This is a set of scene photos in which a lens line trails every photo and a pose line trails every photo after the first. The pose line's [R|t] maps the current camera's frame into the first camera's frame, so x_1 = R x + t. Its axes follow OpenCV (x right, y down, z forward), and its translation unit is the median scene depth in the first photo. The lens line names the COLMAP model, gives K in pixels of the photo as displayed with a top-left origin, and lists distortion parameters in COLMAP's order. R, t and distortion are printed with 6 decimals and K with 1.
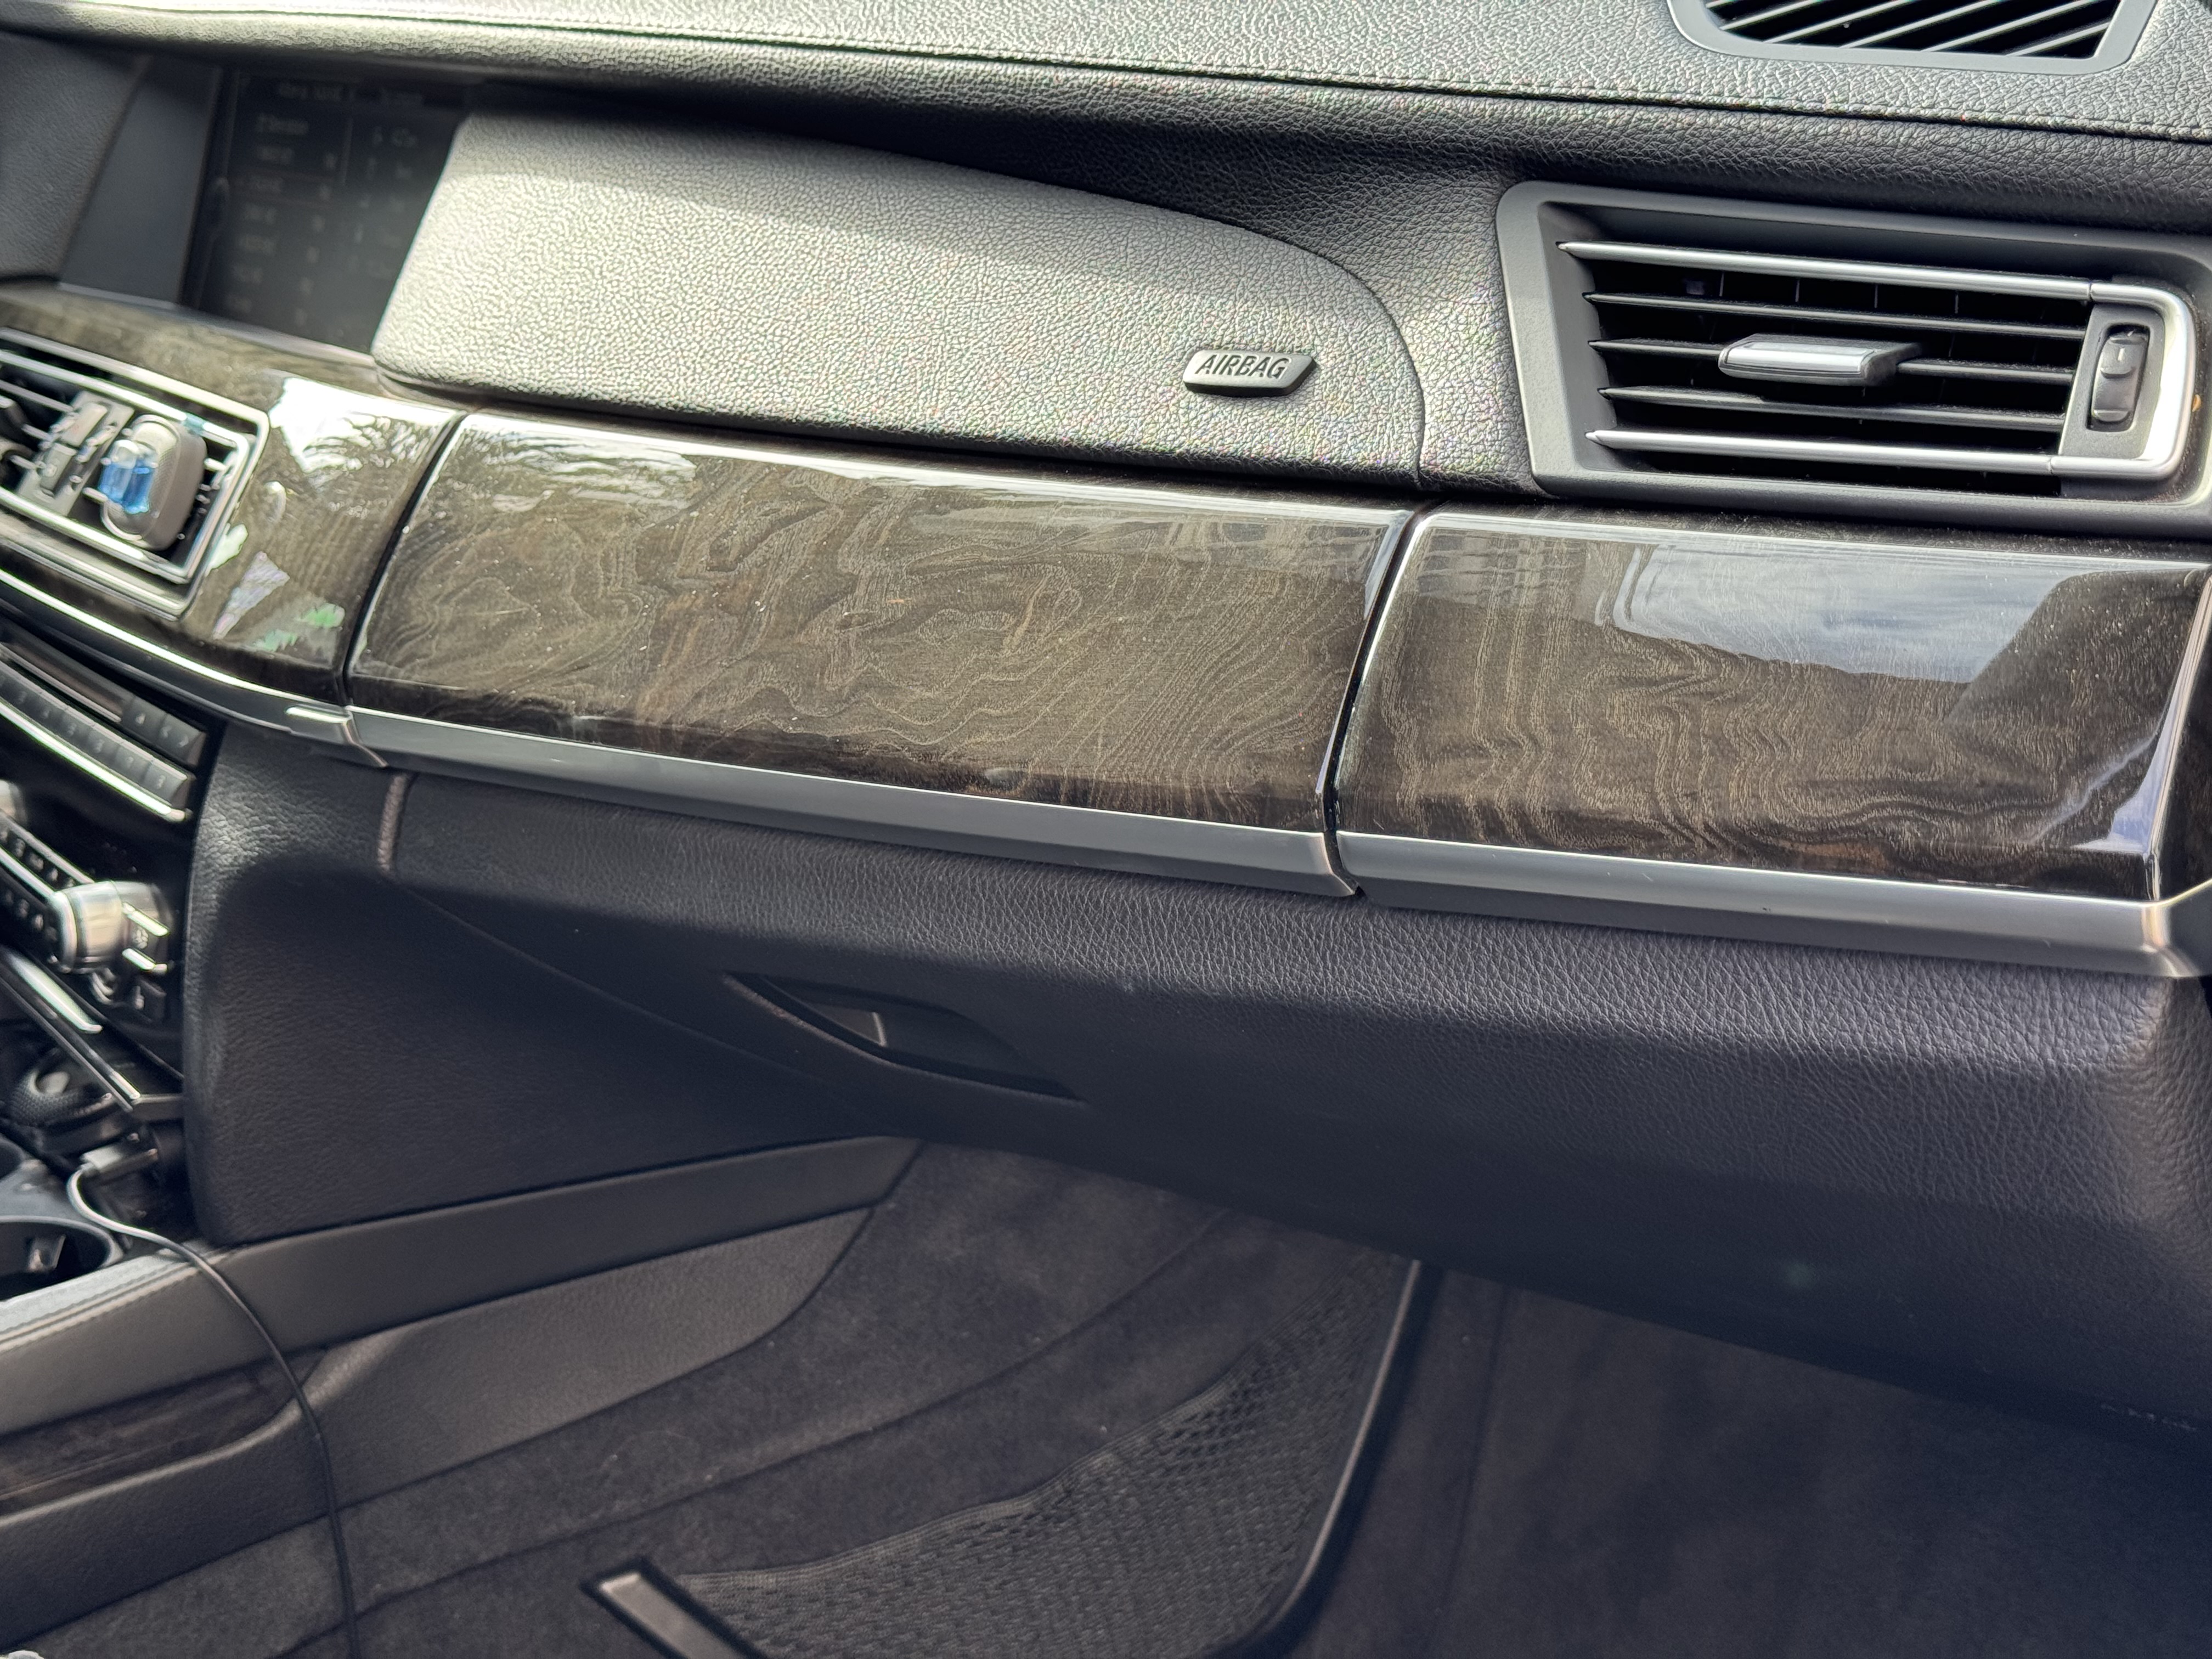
lens RADIAL K [[3065.9, 0, 1107.6], [0, 3065.9, 833.9], [0, 0, 1]] dist [0.119936, 0.000000]
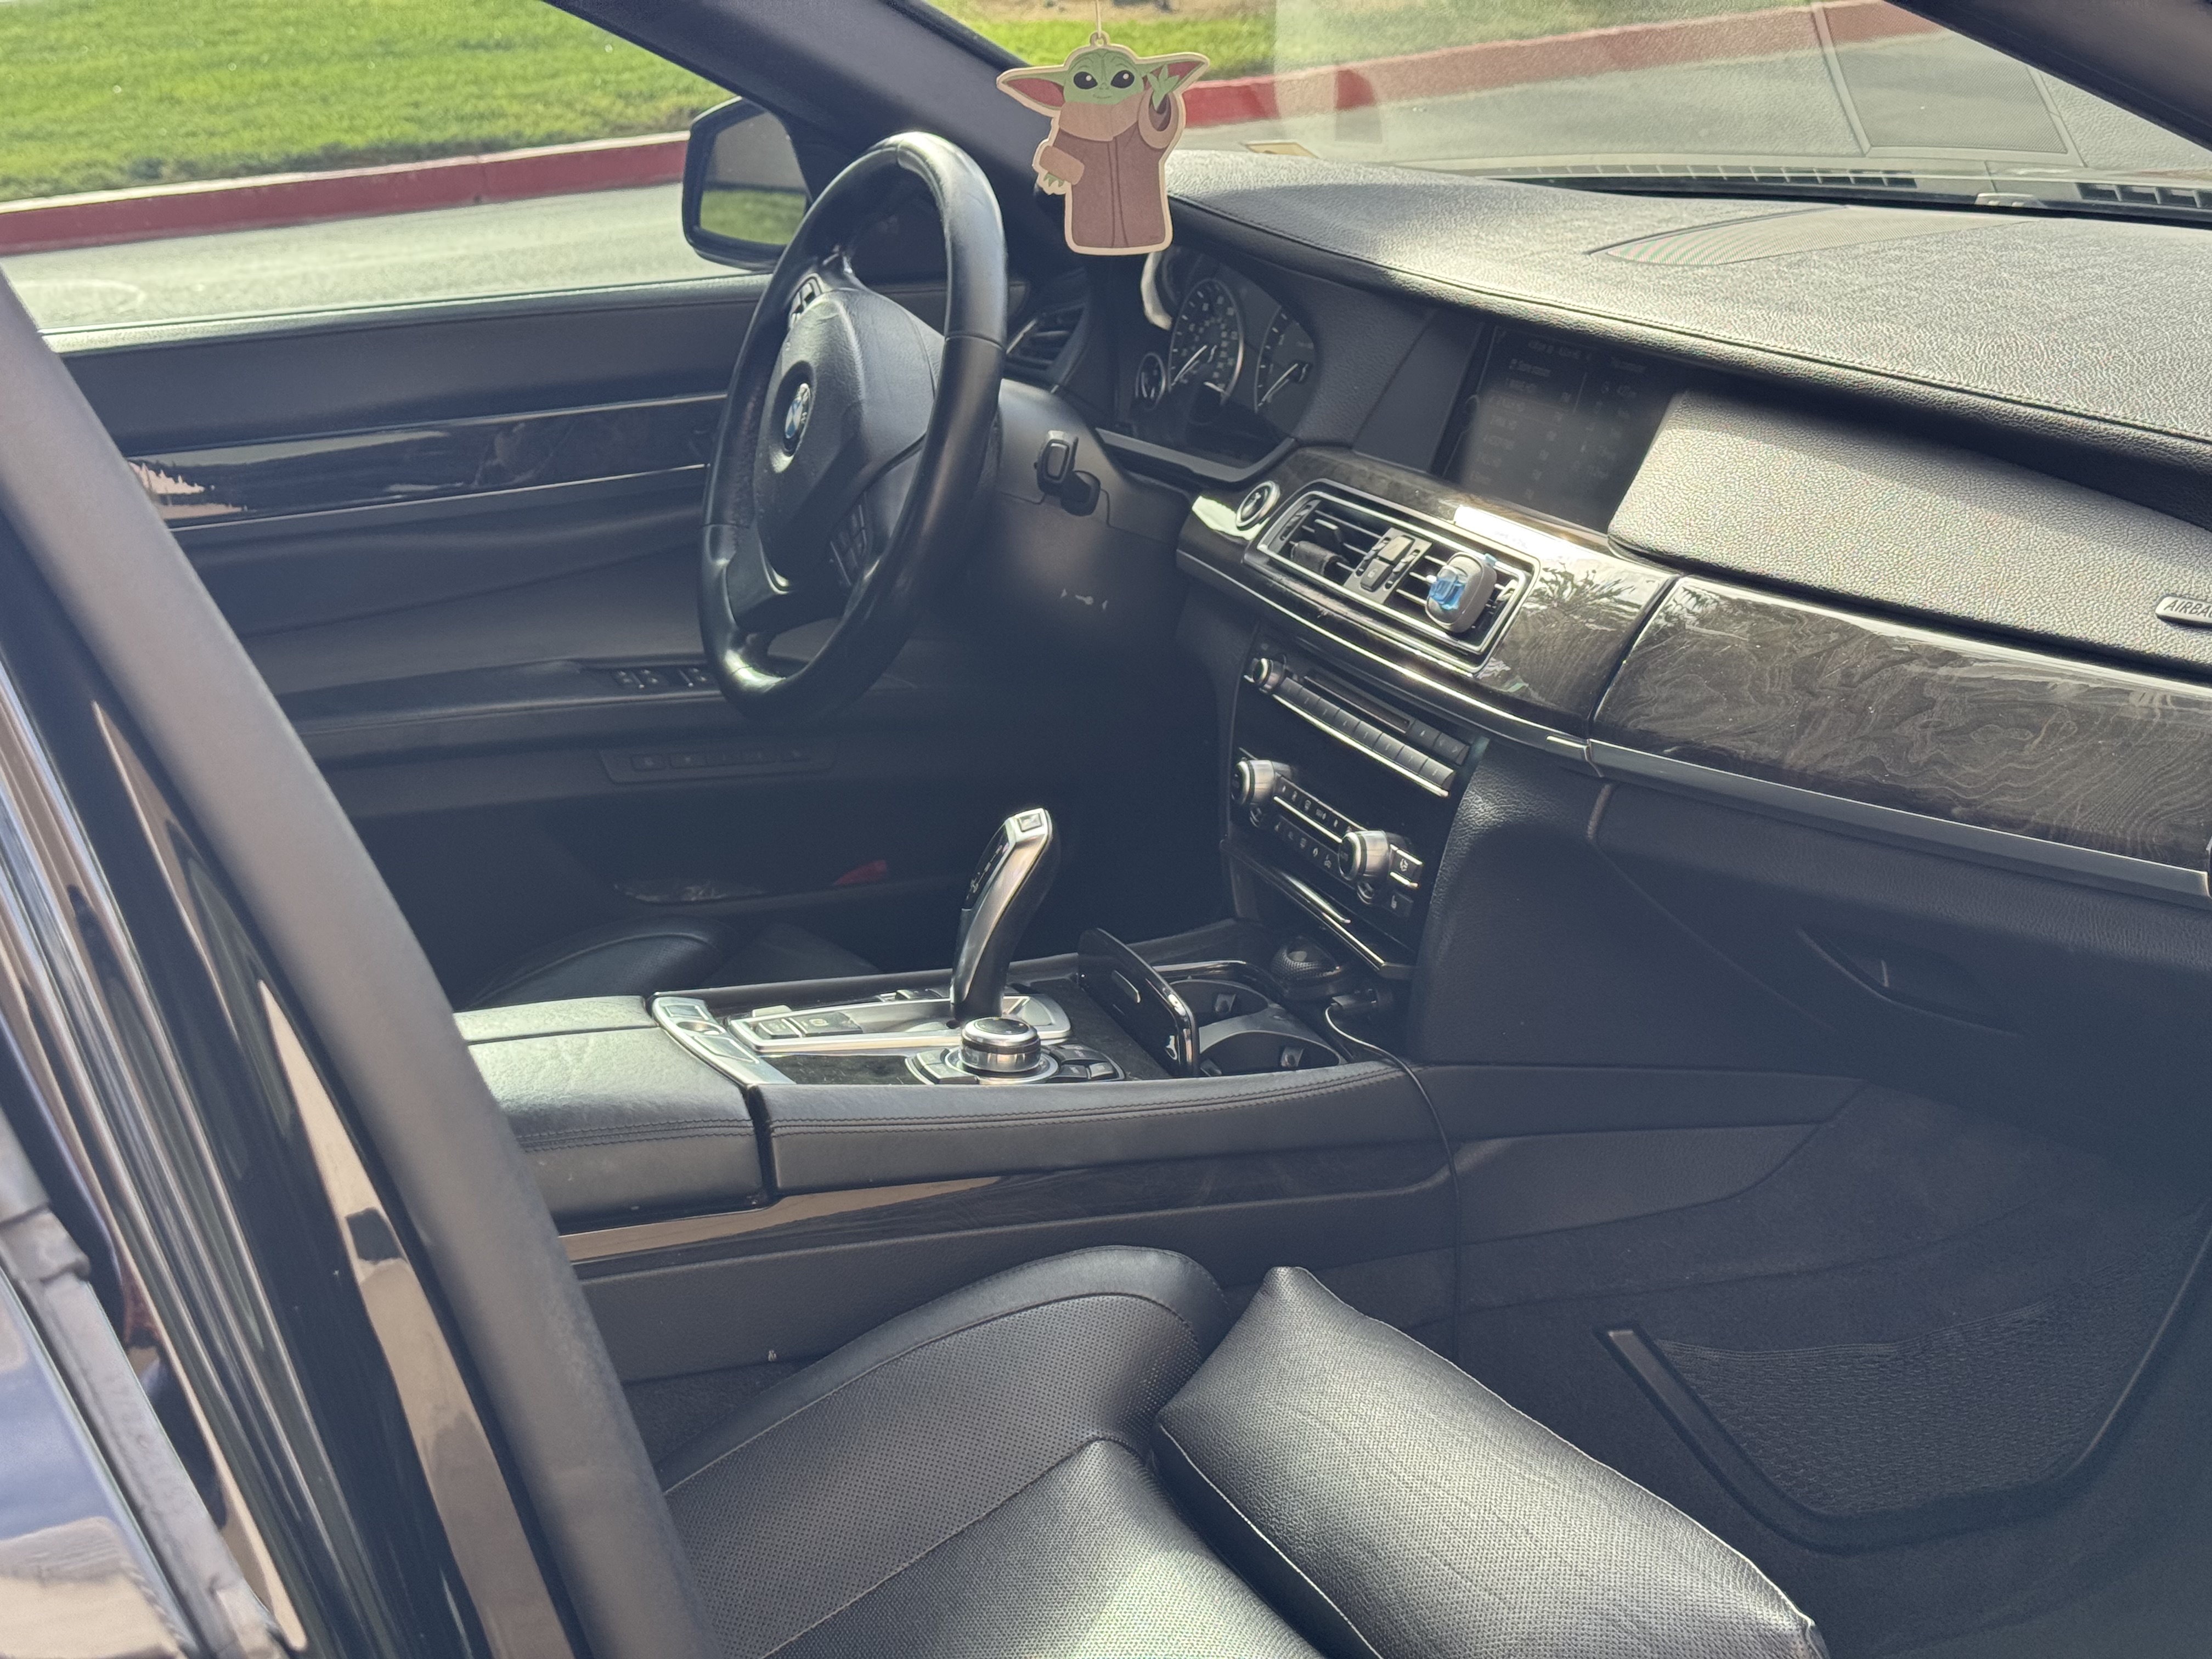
lens RADIAL K [[3065.9, 0, 1083.1], [0, 3065.9, 841.4], [0, 0, 1]] dist [0.119936, 0.000000]
pose [[0.957035, 0.142604, -0.252485, -0.078740], [-0.151289, 0.988372, -0.015218, 0.083805], [0.247379, 0.052763, 0.967481, -0.715804]]
